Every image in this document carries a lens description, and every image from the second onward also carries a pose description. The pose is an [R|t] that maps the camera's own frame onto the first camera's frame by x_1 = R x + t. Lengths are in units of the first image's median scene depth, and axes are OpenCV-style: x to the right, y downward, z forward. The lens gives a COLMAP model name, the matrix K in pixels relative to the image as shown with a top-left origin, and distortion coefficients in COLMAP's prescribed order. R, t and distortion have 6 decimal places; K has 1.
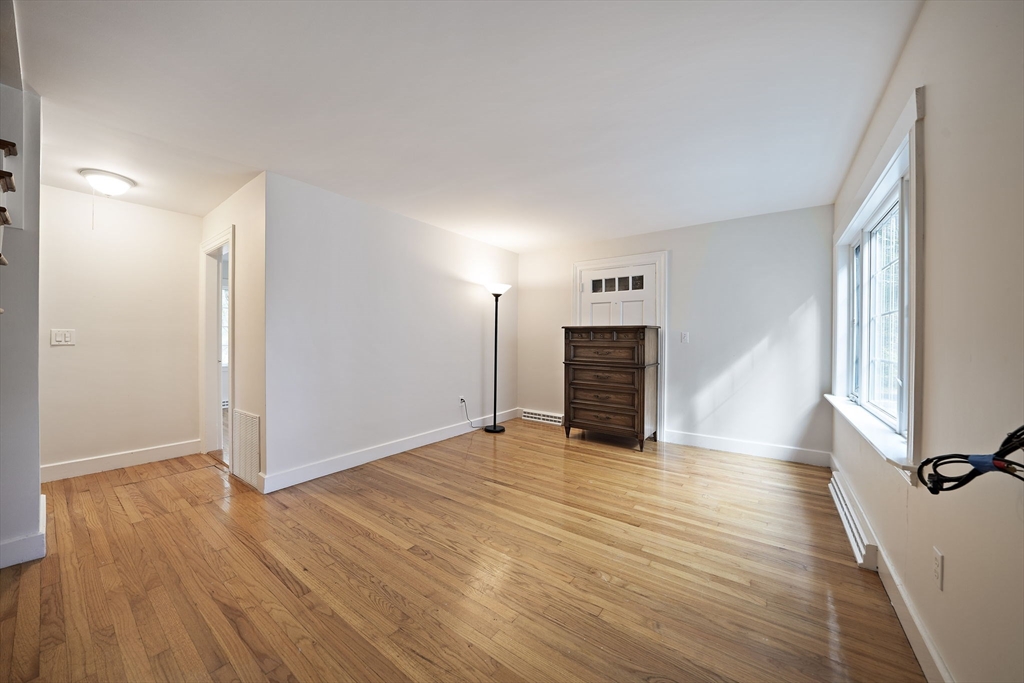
lens RADIAL K [[358.3, 0, 514.3], [0, 358.3, 342.0], [0, 0, 1]] dist [-0.020145, 0.001071]
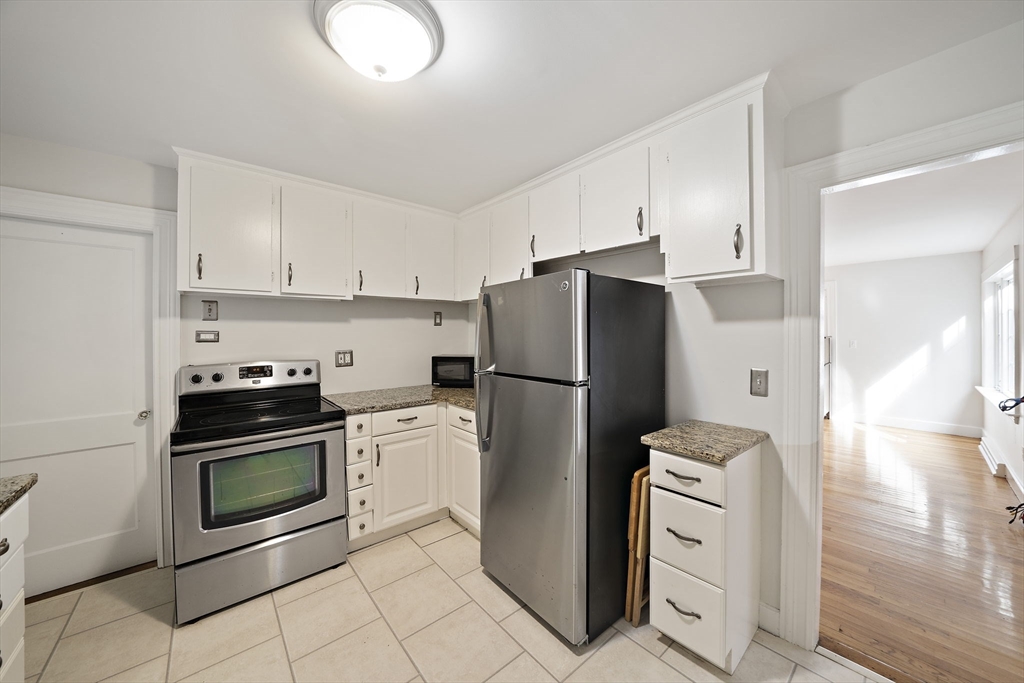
lens RADIAL K [[358.3, 0, 509.0], [0, 358.3, 334.8], [0, 0, 1]] dist [-0.020145, 0.001071]
pose [[0.972655, -0.013559, -0.231857, -0.715014], [0.012706, 0.999906, -0.005172, -0.087784], [0.231905, 0.002085, 0.972736, -0.910147]]
